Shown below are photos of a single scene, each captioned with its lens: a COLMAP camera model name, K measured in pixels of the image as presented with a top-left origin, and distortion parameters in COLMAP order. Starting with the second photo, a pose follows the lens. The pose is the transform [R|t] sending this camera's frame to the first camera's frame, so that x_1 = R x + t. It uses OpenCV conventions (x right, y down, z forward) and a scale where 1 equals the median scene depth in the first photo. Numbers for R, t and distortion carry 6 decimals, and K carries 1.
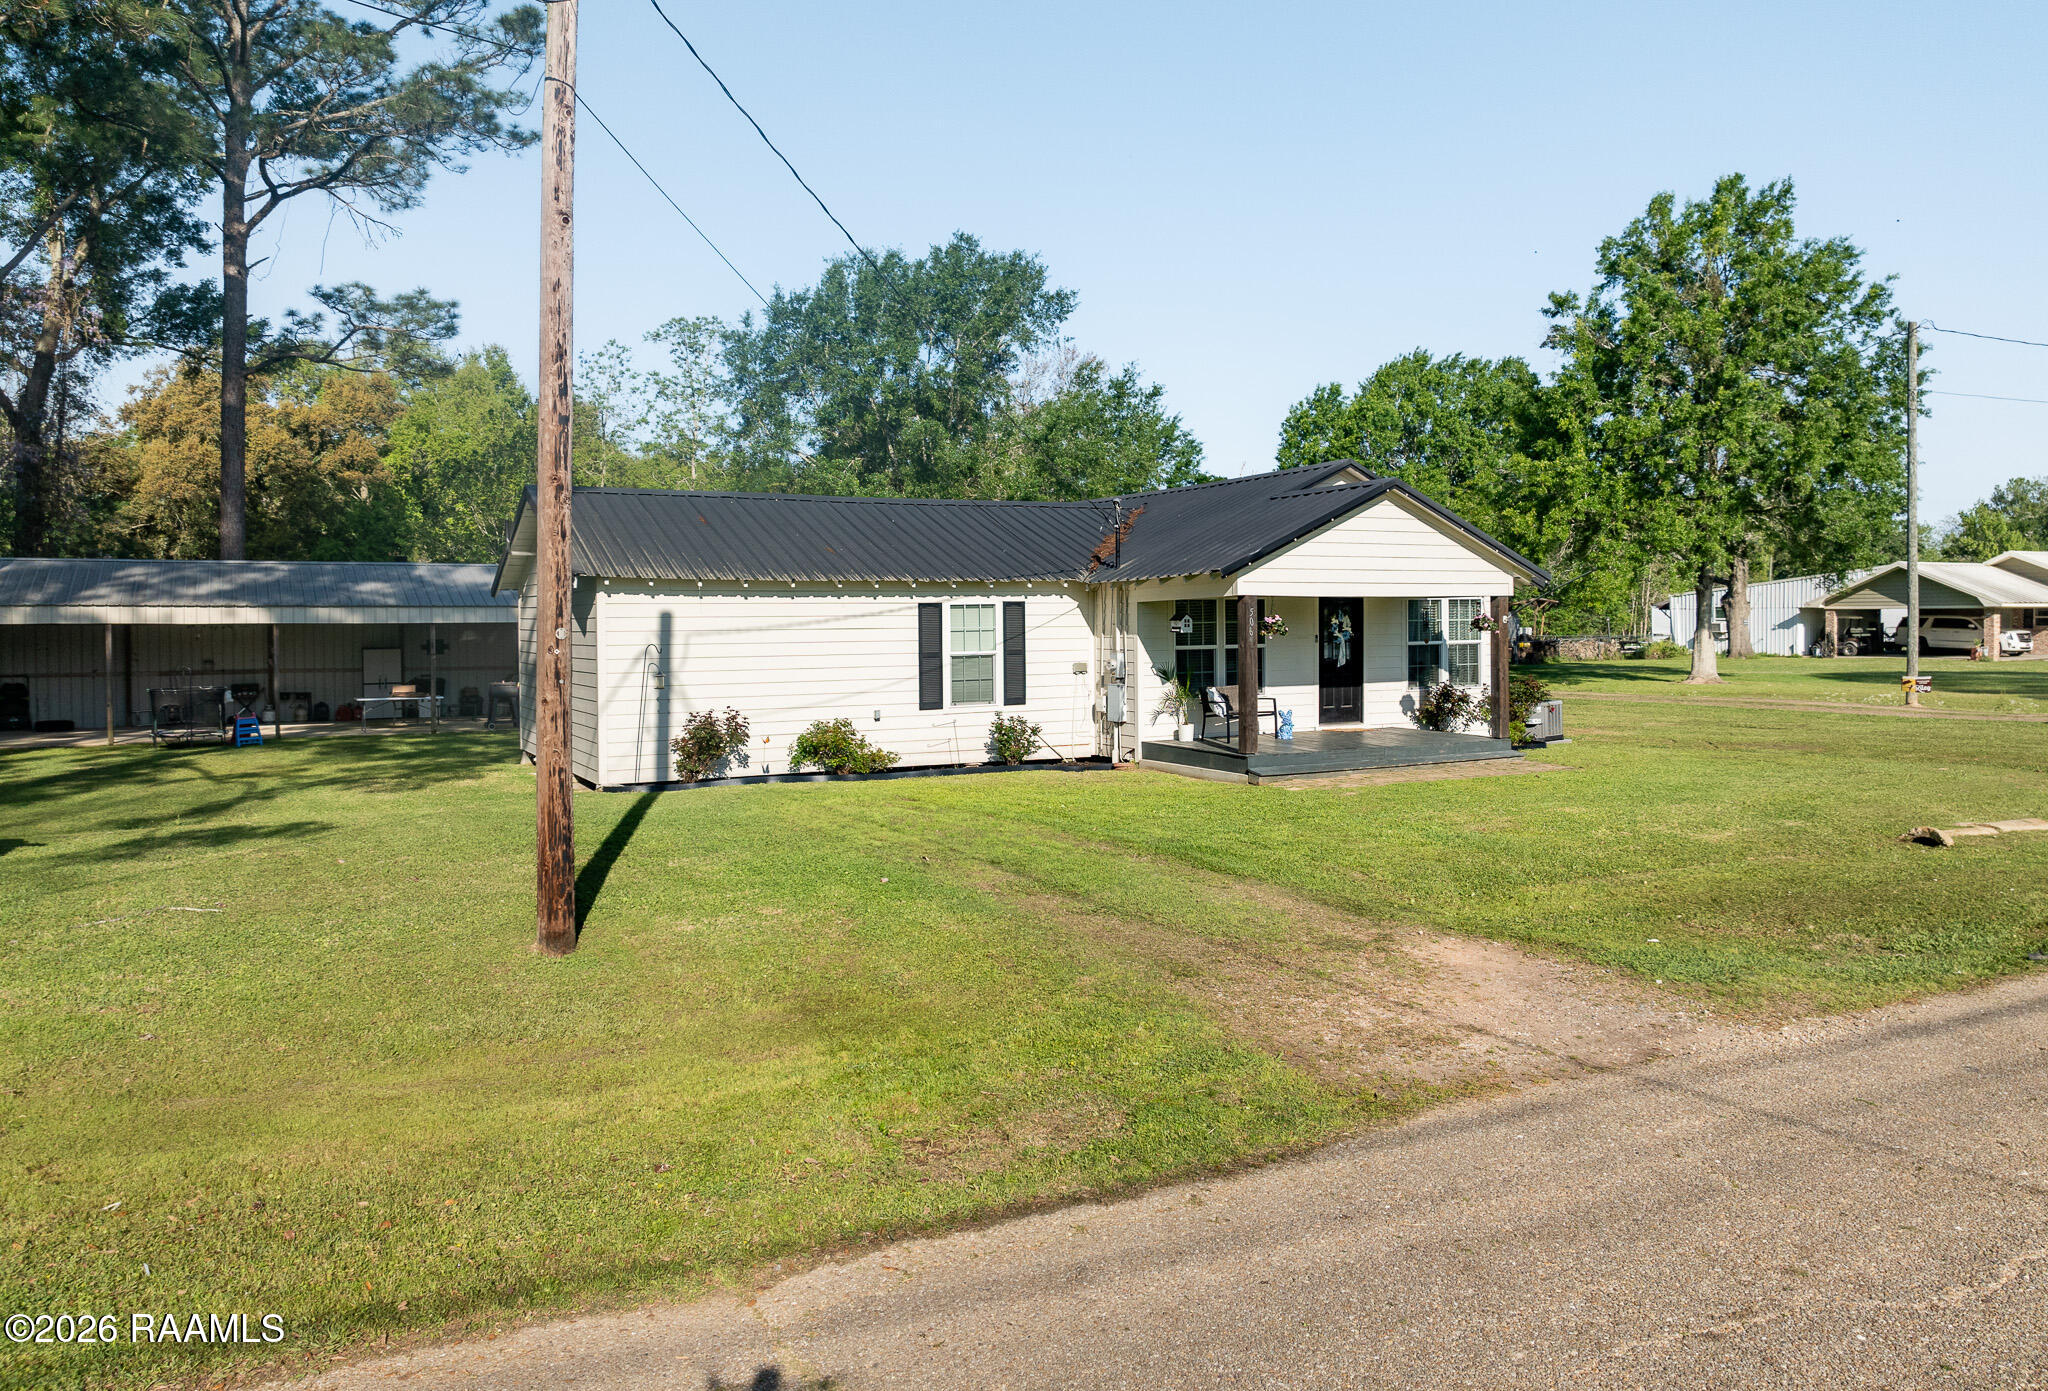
lens RADIAL K [[1475.4, 0, 1012.8], [0, 1475.4, 628.6], [0, 0, 1]] dist [-0.030560, -0.005646]
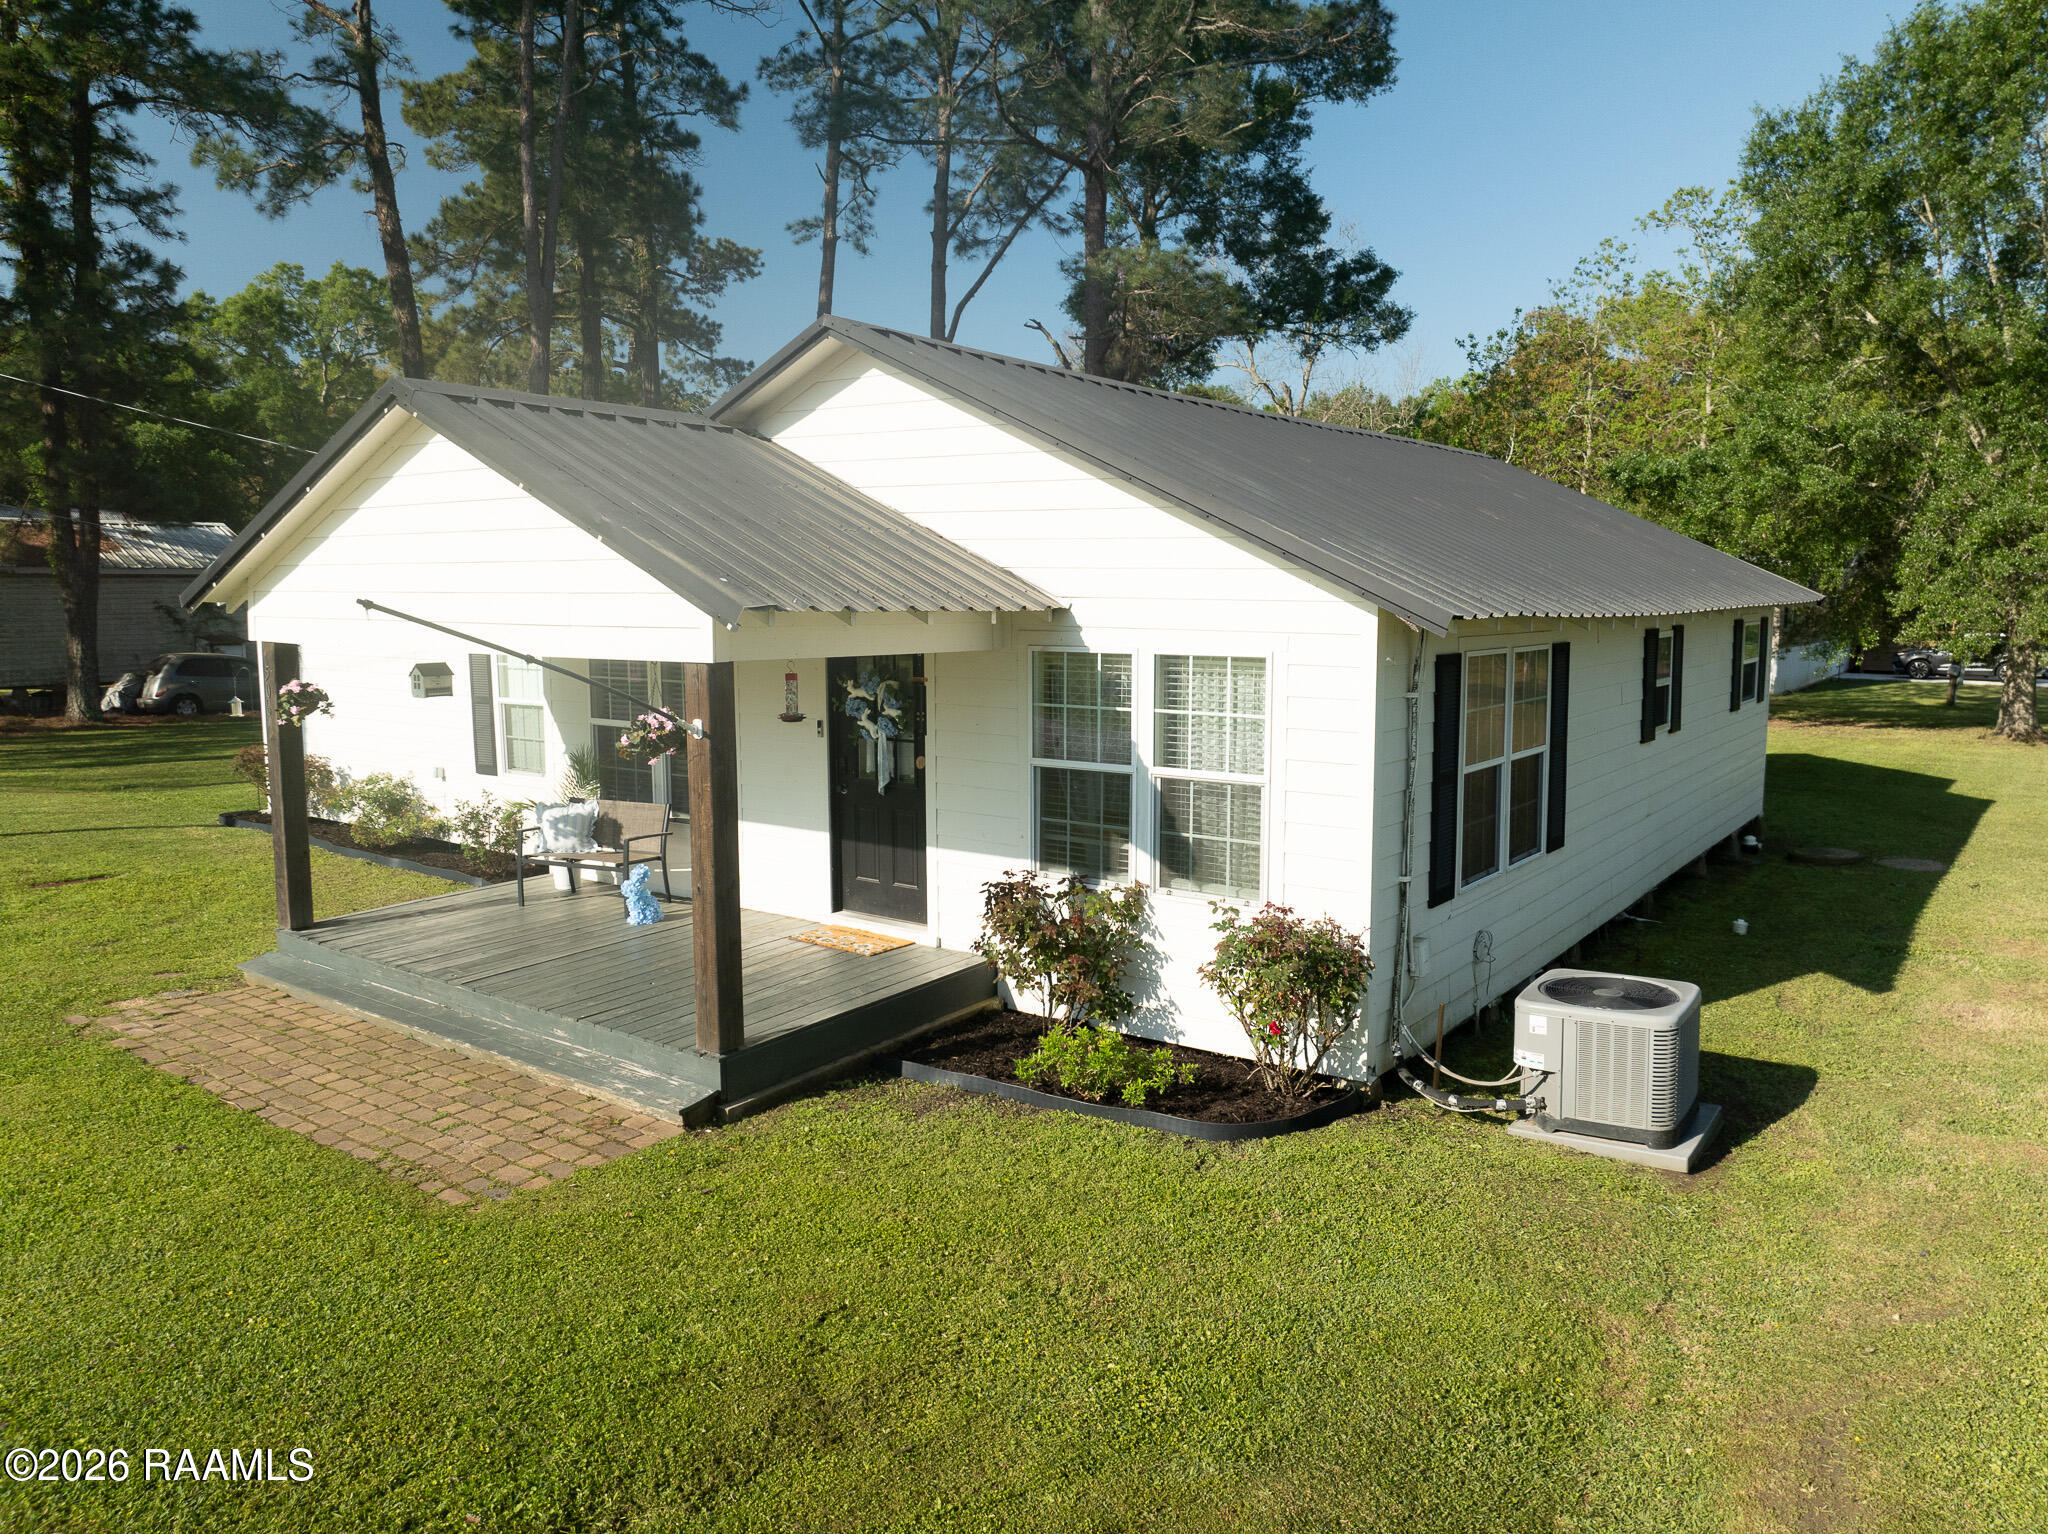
lens RADIAL K [[1453.7, 0, 1009.0], [0, 1453.7, 756.5], [0, 0, 1]] dist [-0.044637, 0.018336]
pose [[0.421996, 0.114450, -0.899345, 0.636576], [-0.009136, 0.992486, 0.122016, -0.039919], [0.906552, -0.043273, 0.419871, 0.854052]]
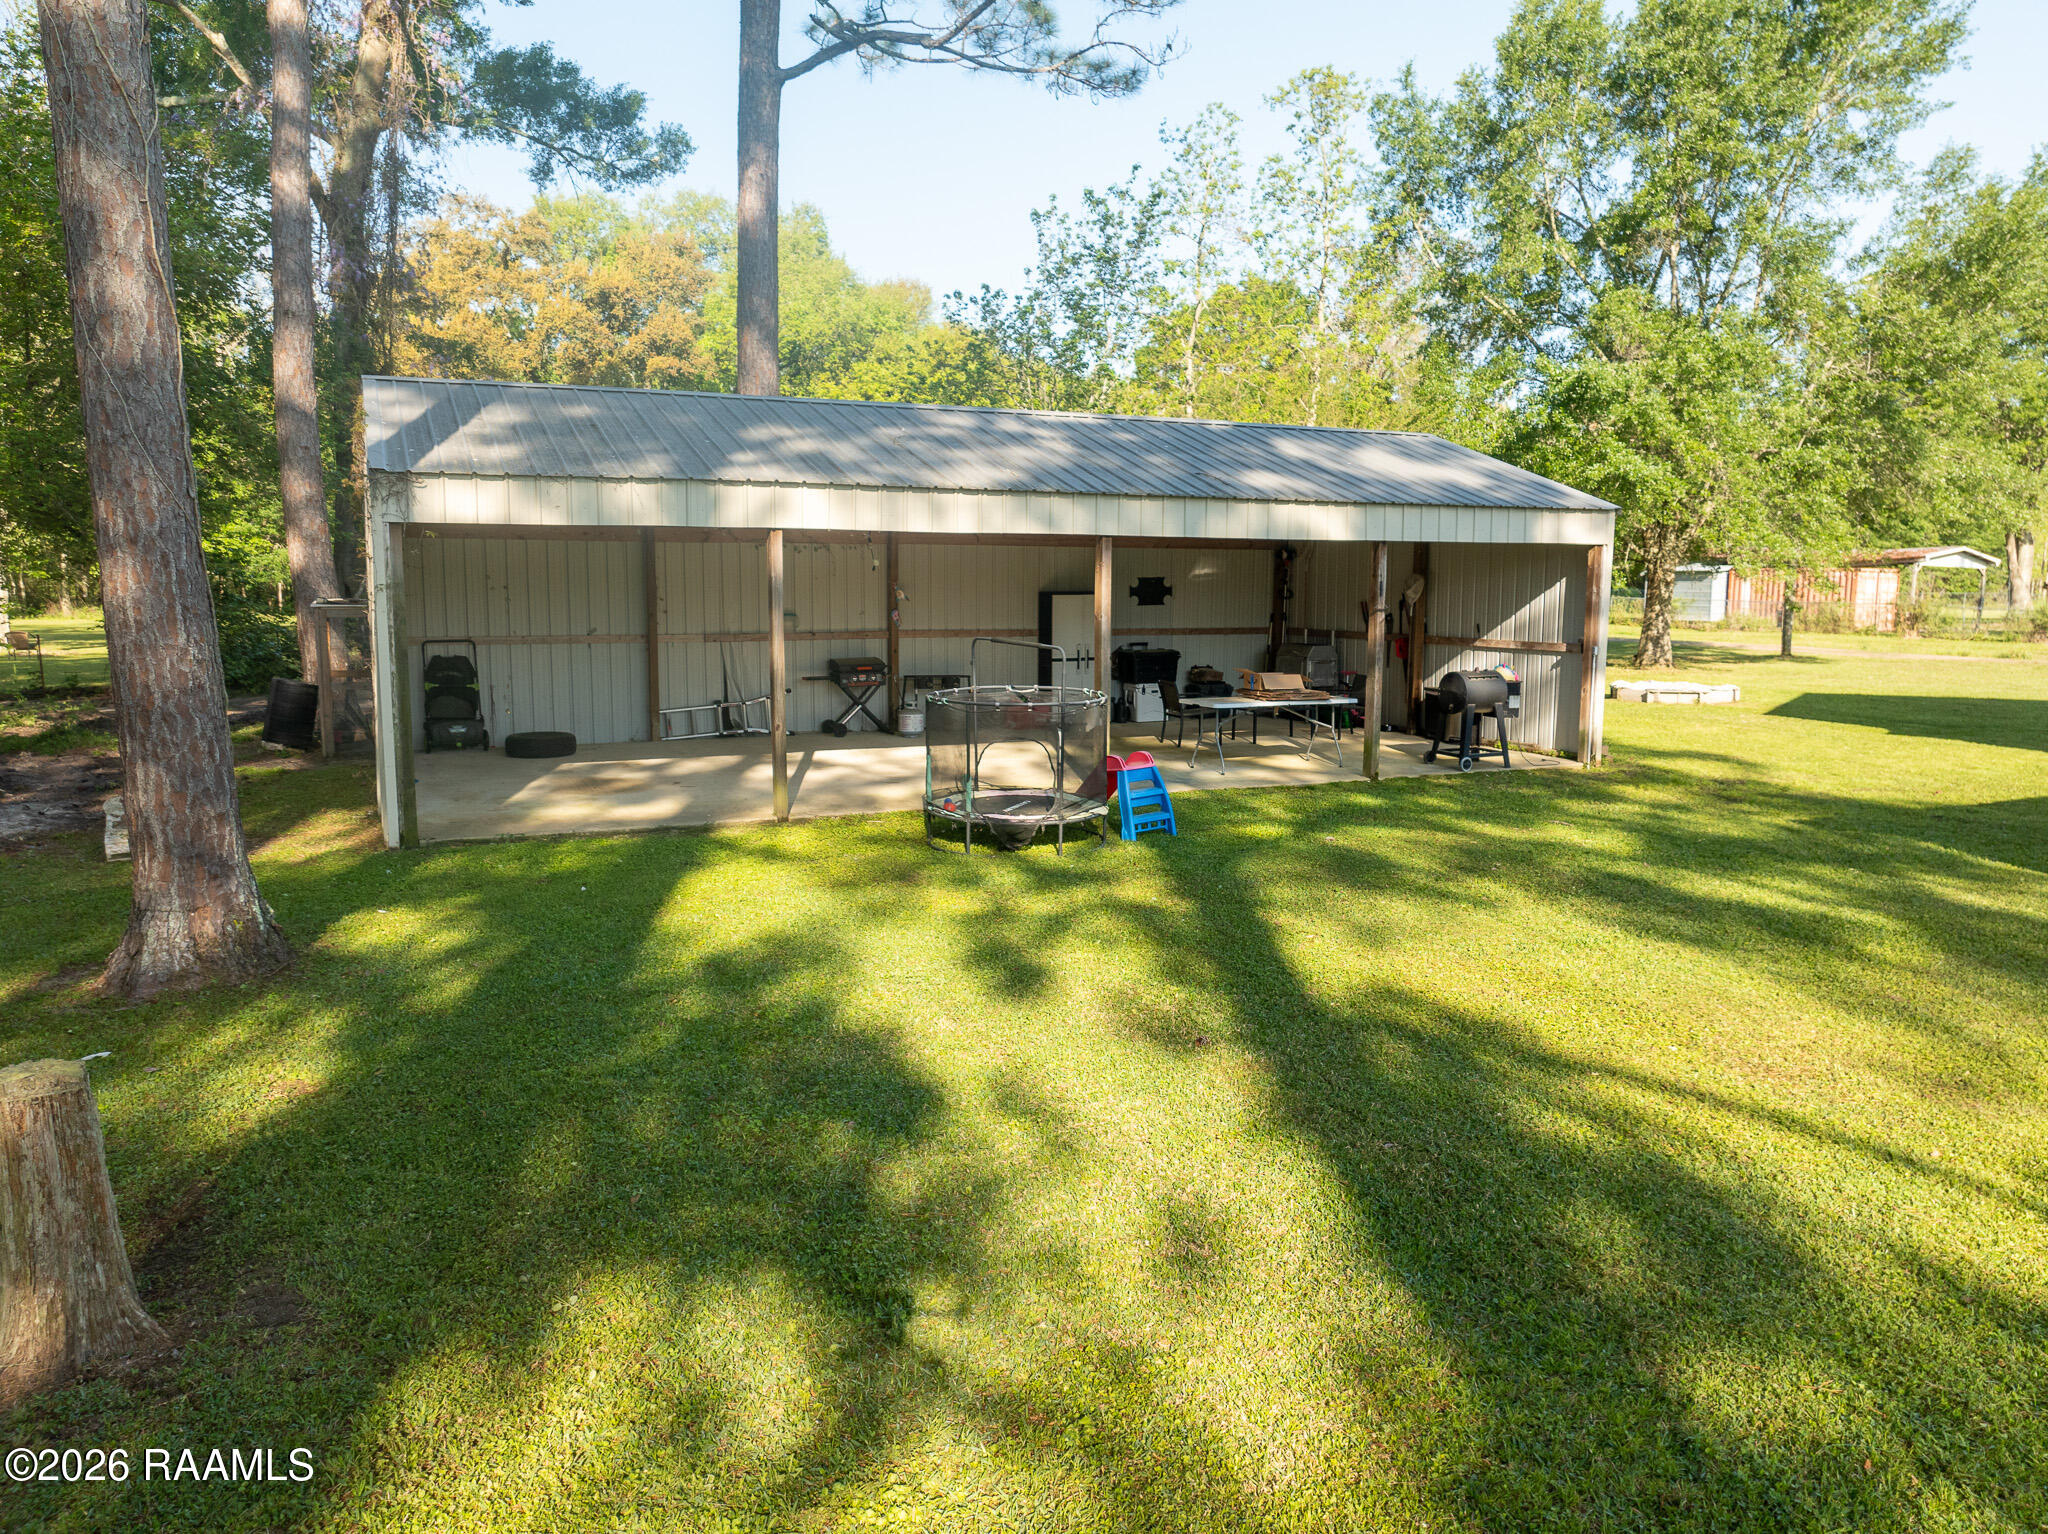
lens RADIAL K [[1453.7, 0, 1022.0], [0, 1453.7, 757.1], [0, 0, 1]] dist [-0.044637, 0.018336]
pose [[0.997657, 0.019992, -0.065422, -0.669288], [-0.011652, 0.992031, 0.125456, 0.011185], [0.067409, -0.124400, 0.989940, 0.758111]]
